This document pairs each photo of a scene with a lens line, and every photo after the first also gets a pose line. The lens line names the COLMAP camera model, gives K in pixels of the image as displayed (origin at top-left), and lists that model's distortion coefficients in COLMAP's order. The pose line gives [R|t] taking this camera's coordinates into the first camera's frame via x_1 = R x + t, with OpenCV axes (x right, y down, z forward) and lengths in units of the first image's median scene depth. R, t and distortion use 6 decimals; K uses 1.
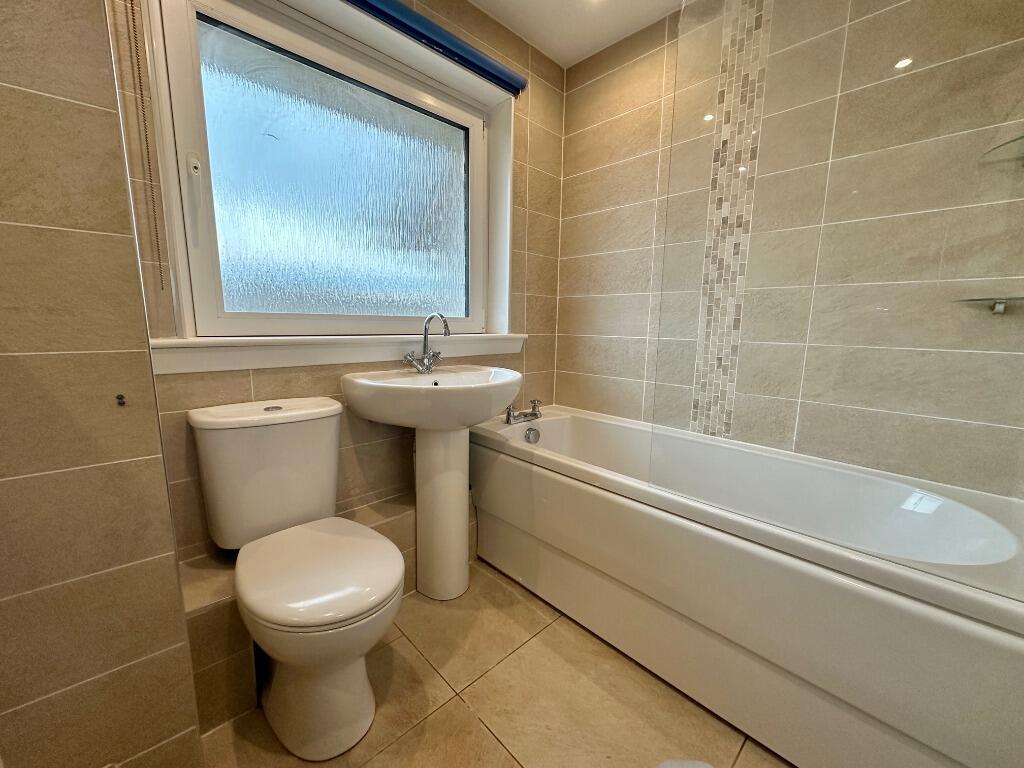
lens RADIAL K [[411.3, 0, 522.3], [0, 411.3, 385.4], [0, 0, 1]] dist [-0.000554, -0.000756]
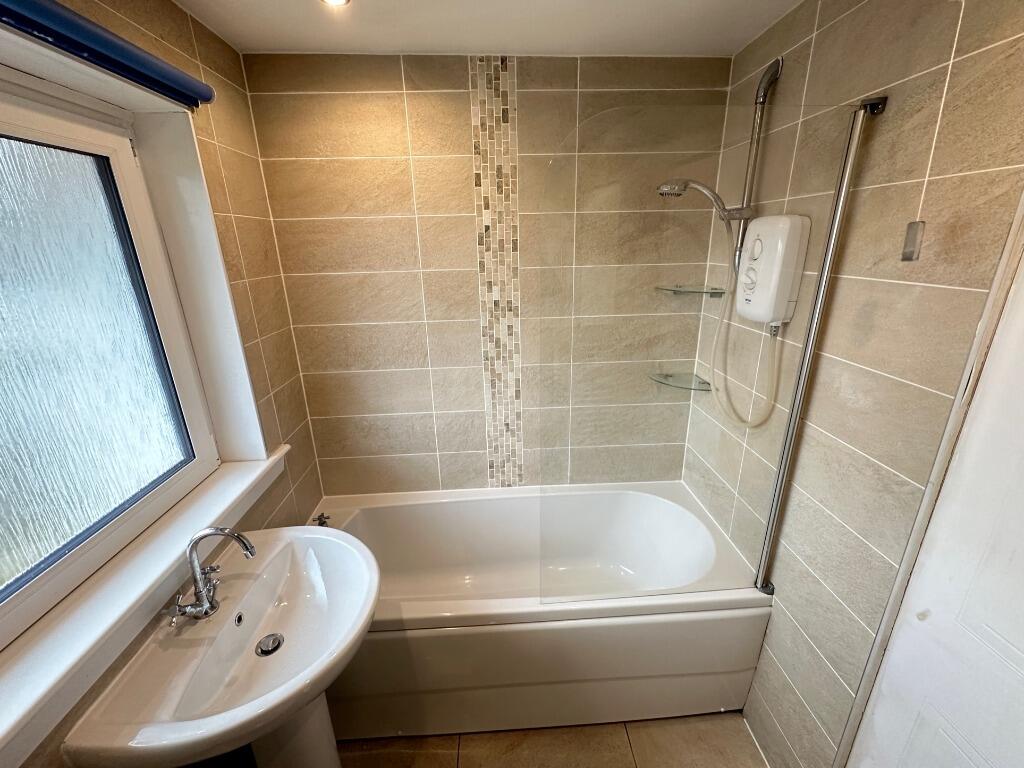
lens RADIAL K [[411.3, 0, 515.0], [0, 411.3, 378.9], [0, 0, 1]] dist [-0.000554, -0.000756]
pose [[0.664191, -0.257132, 0.701950, -0.257623], [0.139199, 0.965102, 0.221817, -0.429439], [-0.734489, -0.049618, 0.676804, 0.236322]]
